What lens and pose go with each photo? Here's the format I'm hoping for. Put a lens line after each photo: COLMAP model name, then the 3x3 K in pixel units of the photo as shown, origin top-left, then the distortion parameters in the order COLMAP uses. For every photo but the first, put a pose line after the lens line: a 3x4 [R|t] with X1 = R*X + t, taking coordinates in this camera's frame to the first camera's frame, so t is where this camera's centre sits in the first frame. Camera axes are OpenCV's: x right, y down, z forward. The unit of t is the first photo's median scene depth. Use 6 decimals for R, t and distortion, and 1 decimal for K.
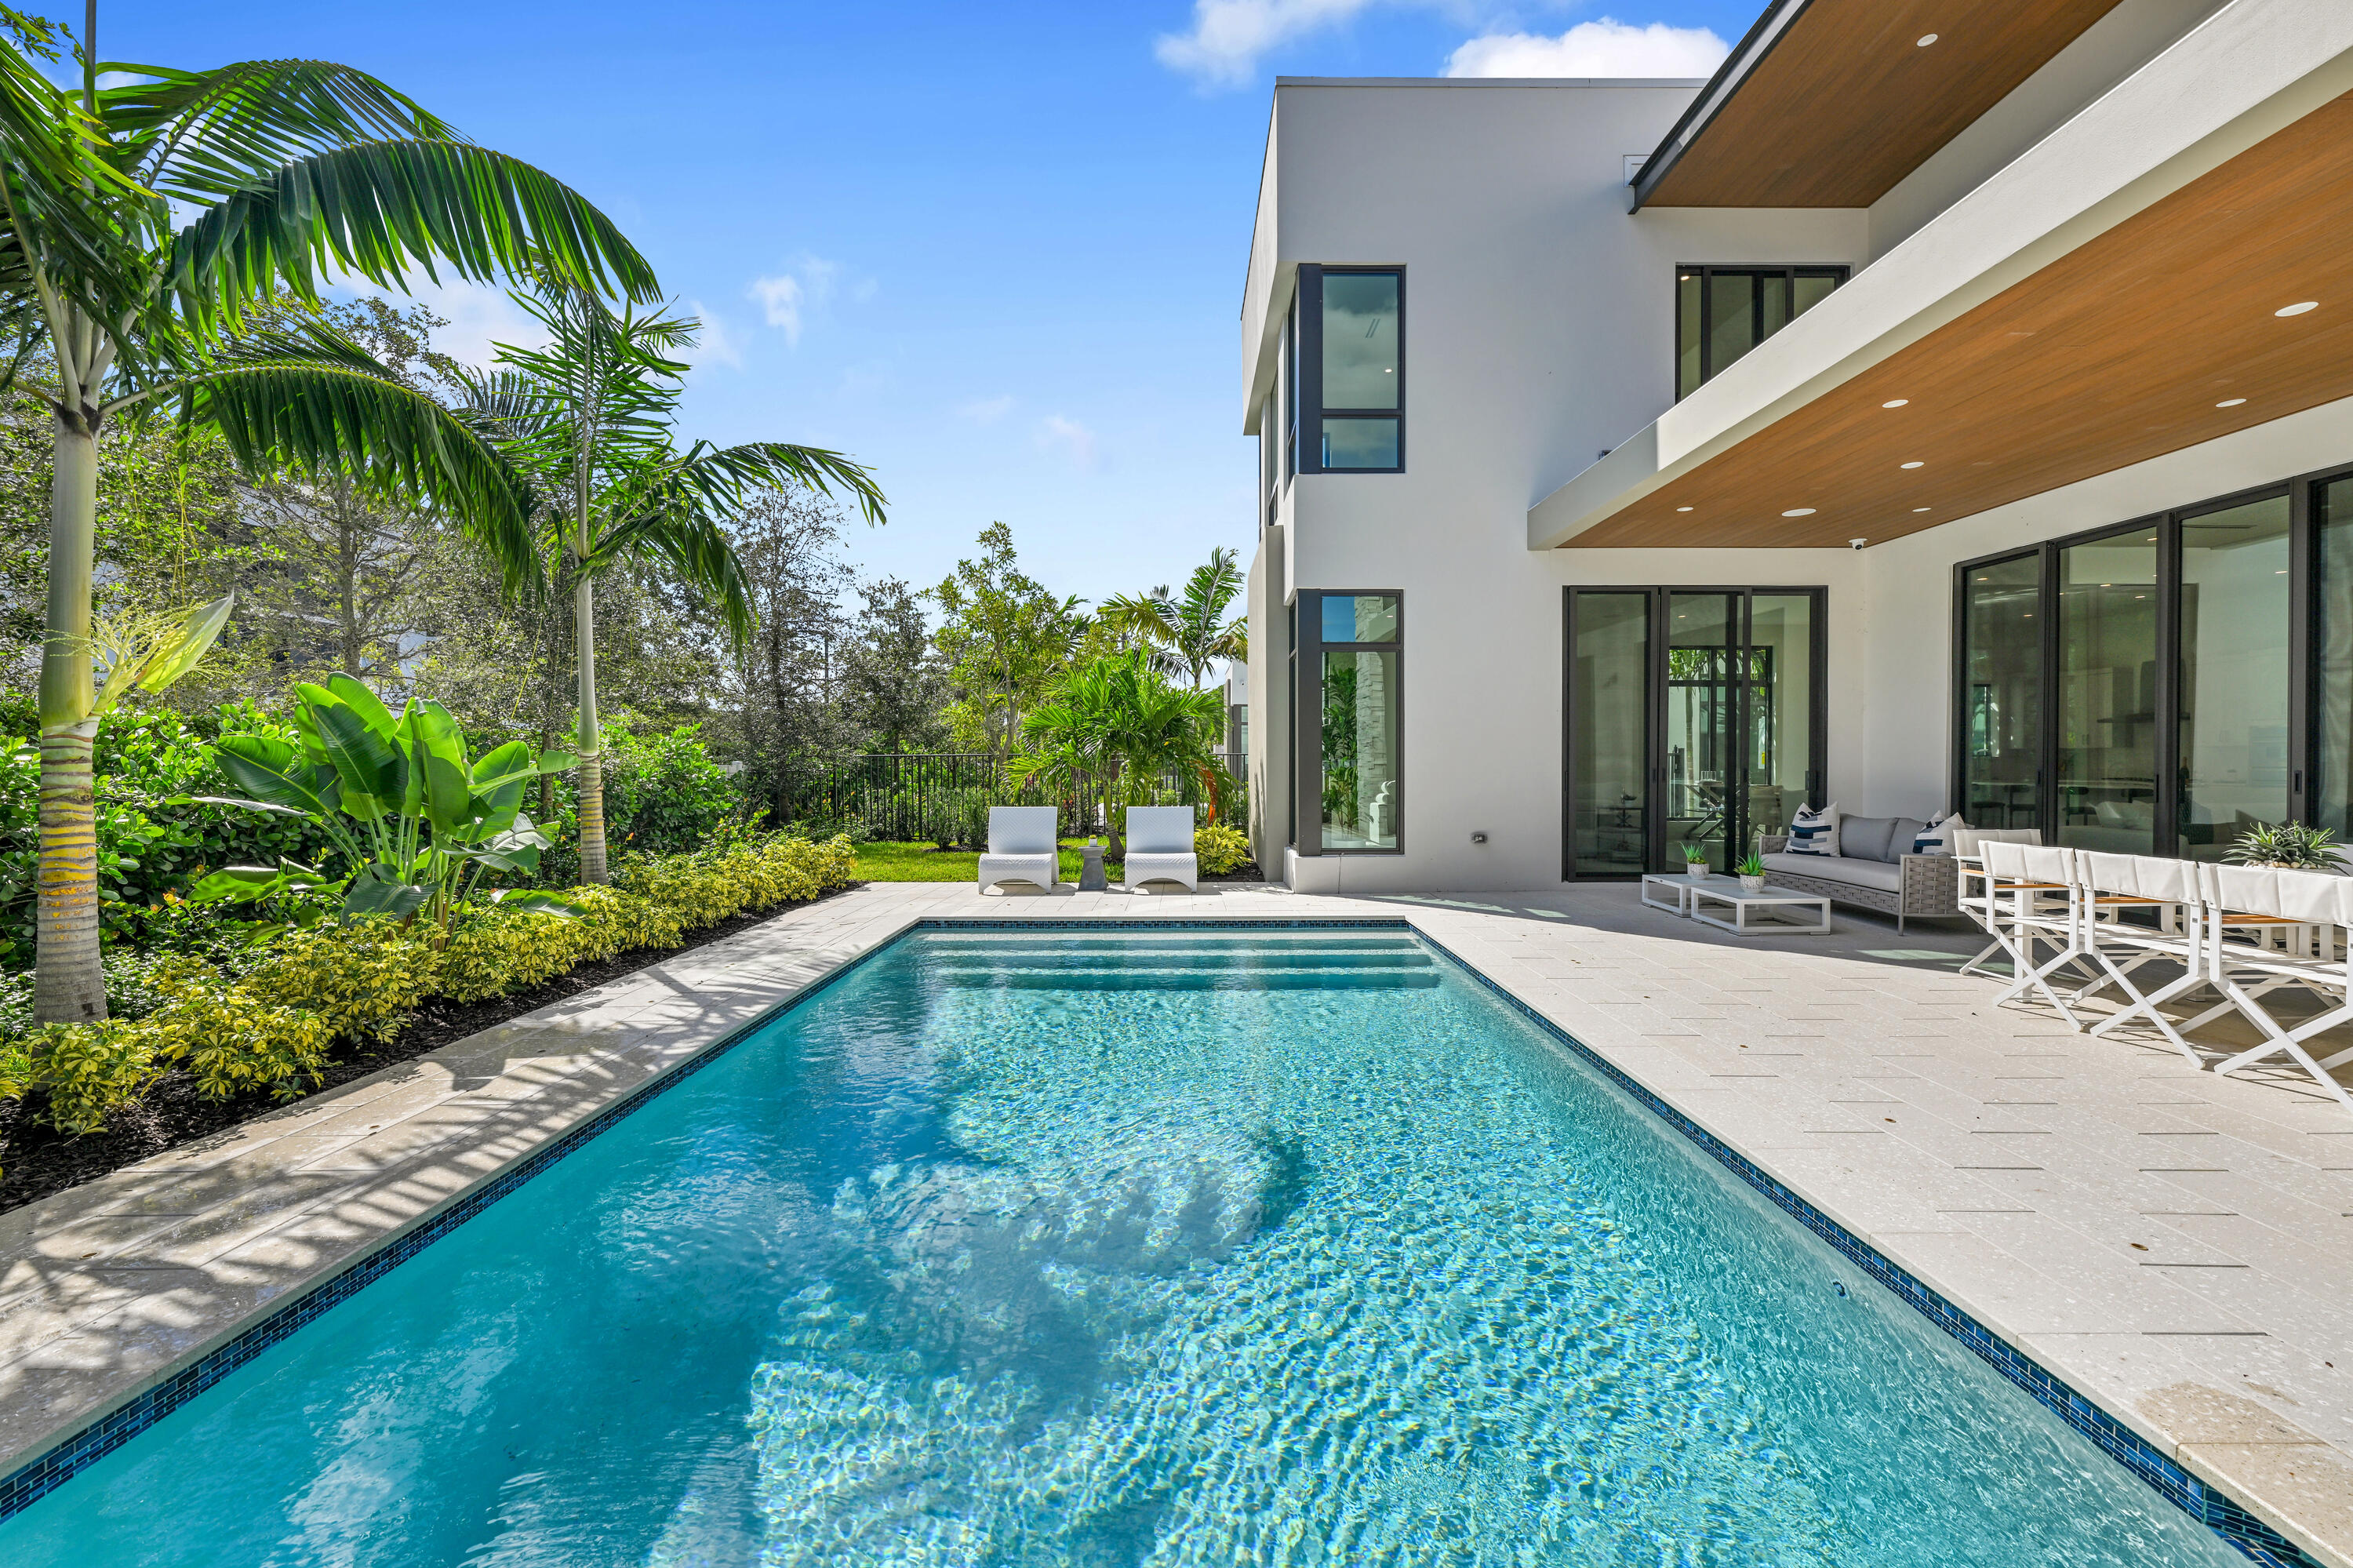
lens RADIAL K [[958.2, 0, 1180.2], [0, 958.2, 785.2], [0, 0, 1]] dist [-0.003313, 0.000370]
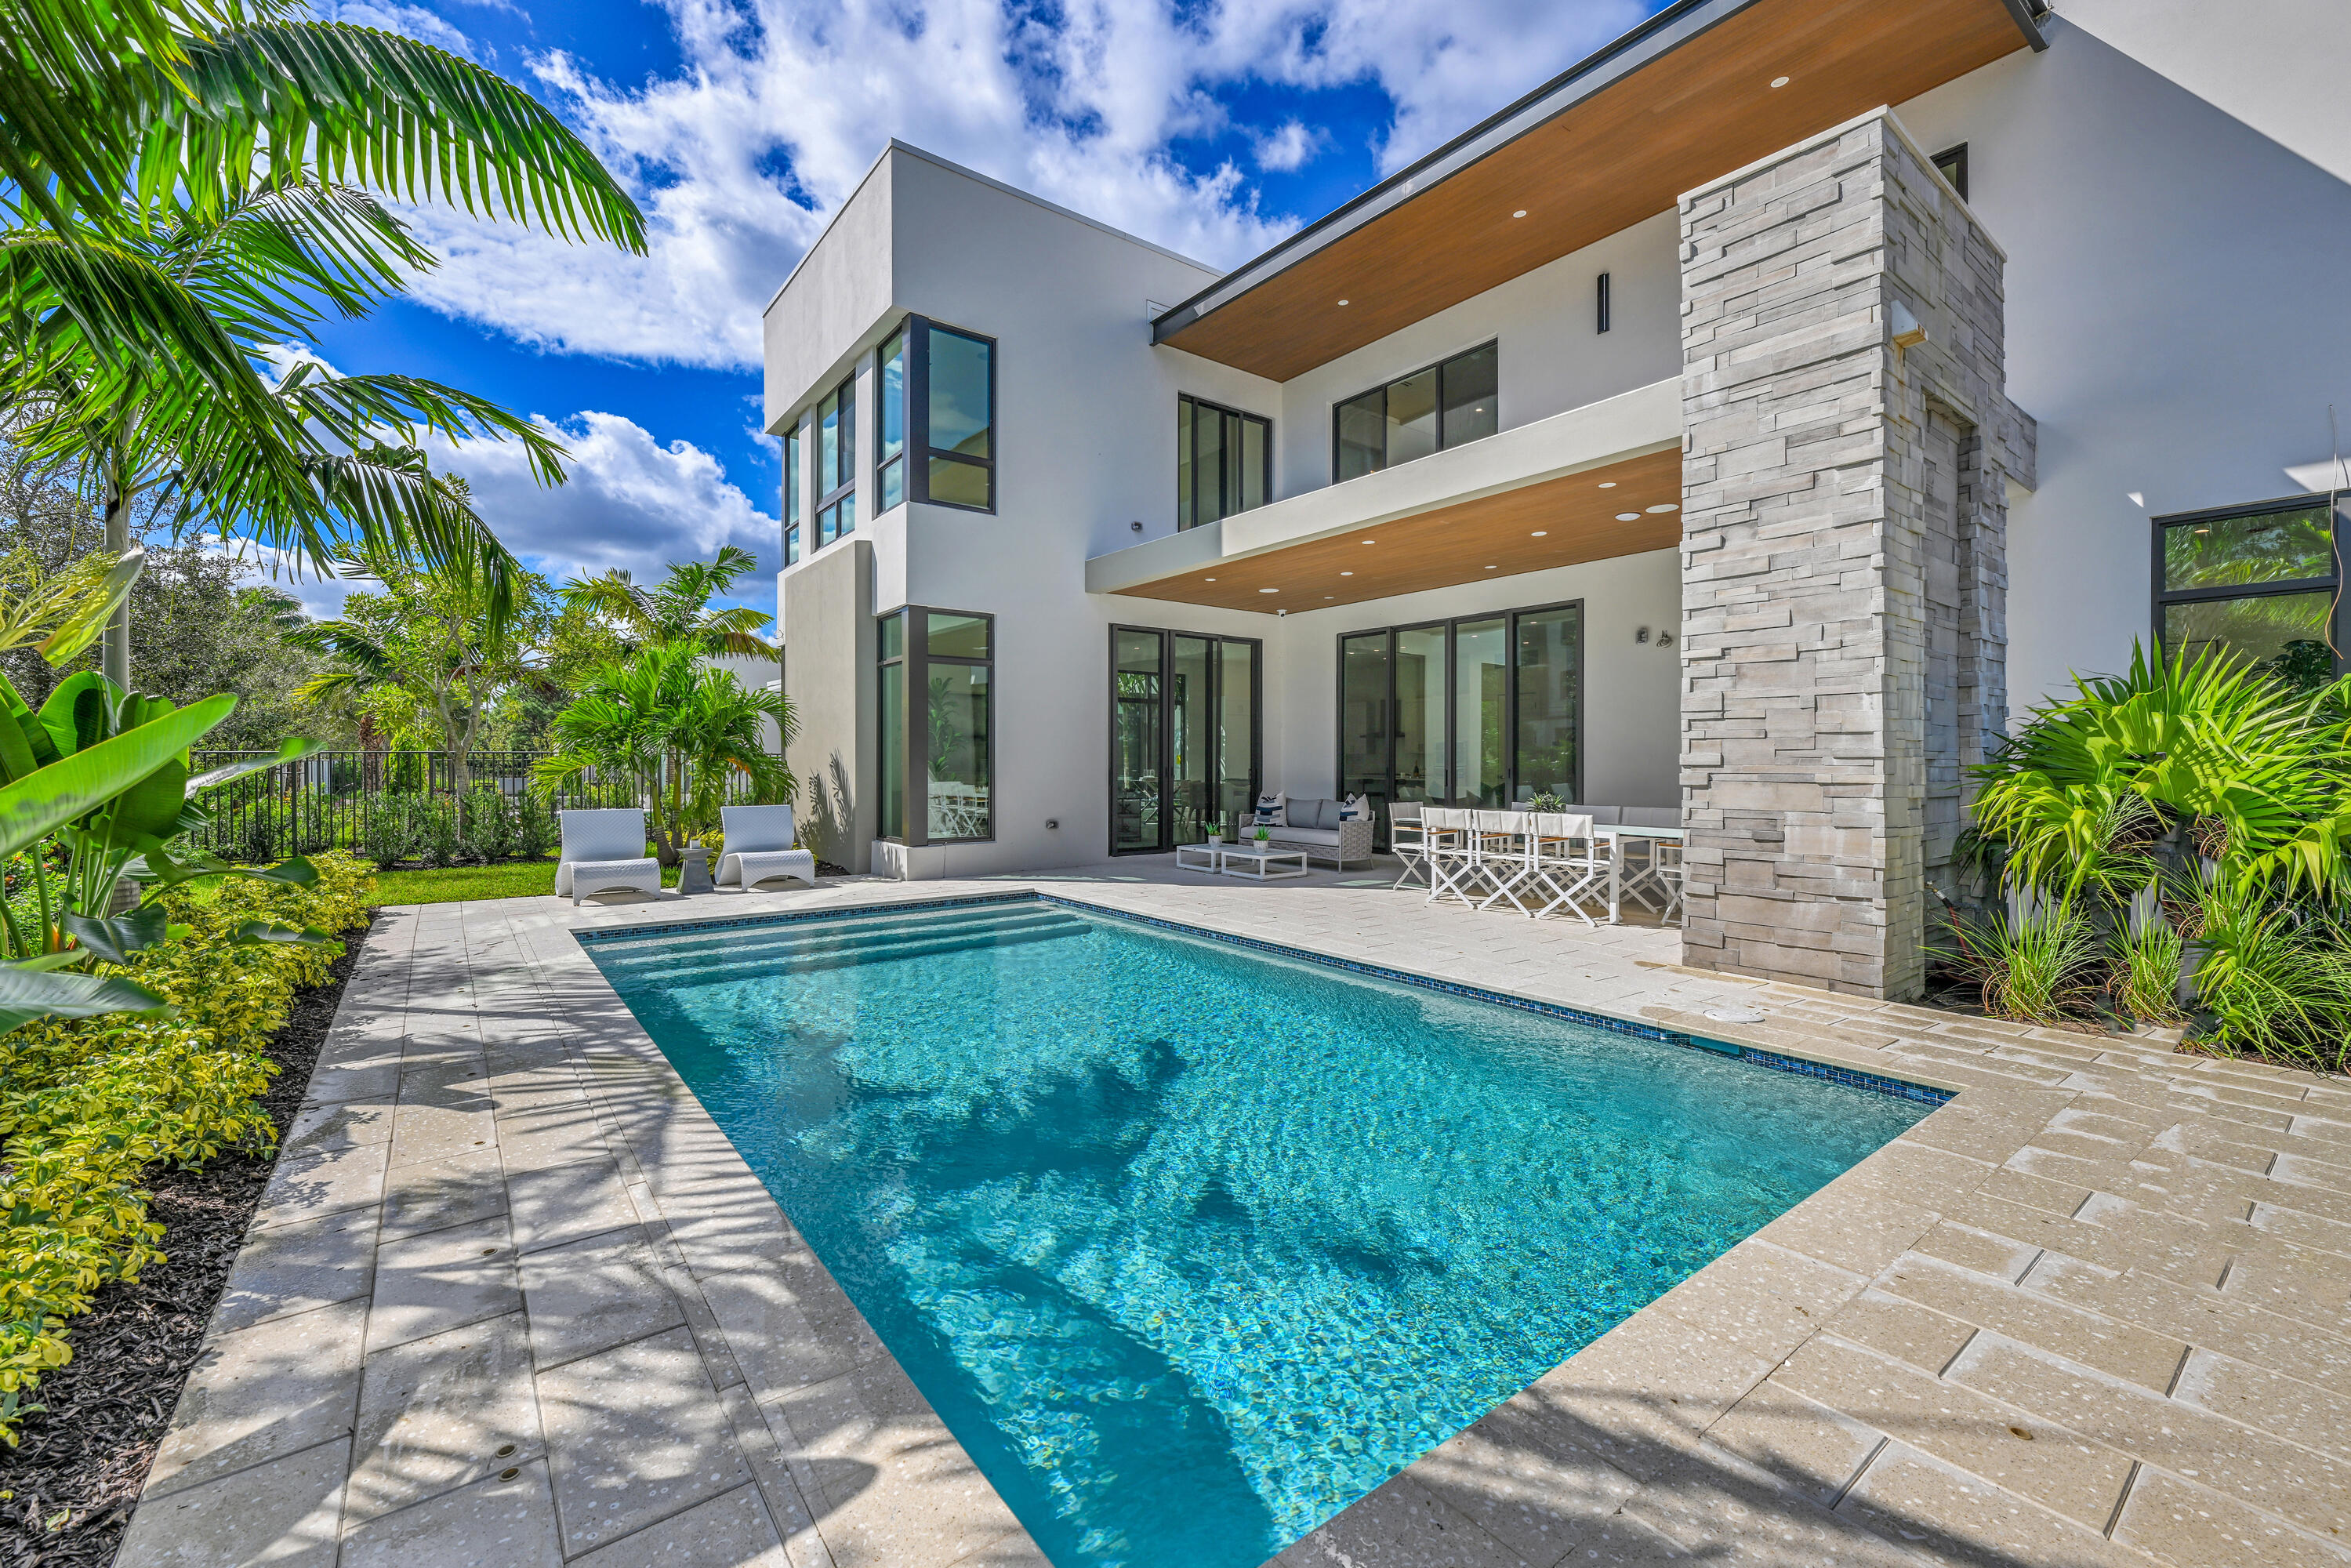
lens RADIAL K [[957.4, 0, 1162.6], [0, 957.4, 774.6], [0, 0, 1]] dist [-0.003313, 0.000370]
pose [[0.803817, -0.006099, 0.594845, -0.332435], [0.013187, 0.999884, -0.007567, 0.003482], [-0.594730, 0.013927, 0.803805, -0.064404]]
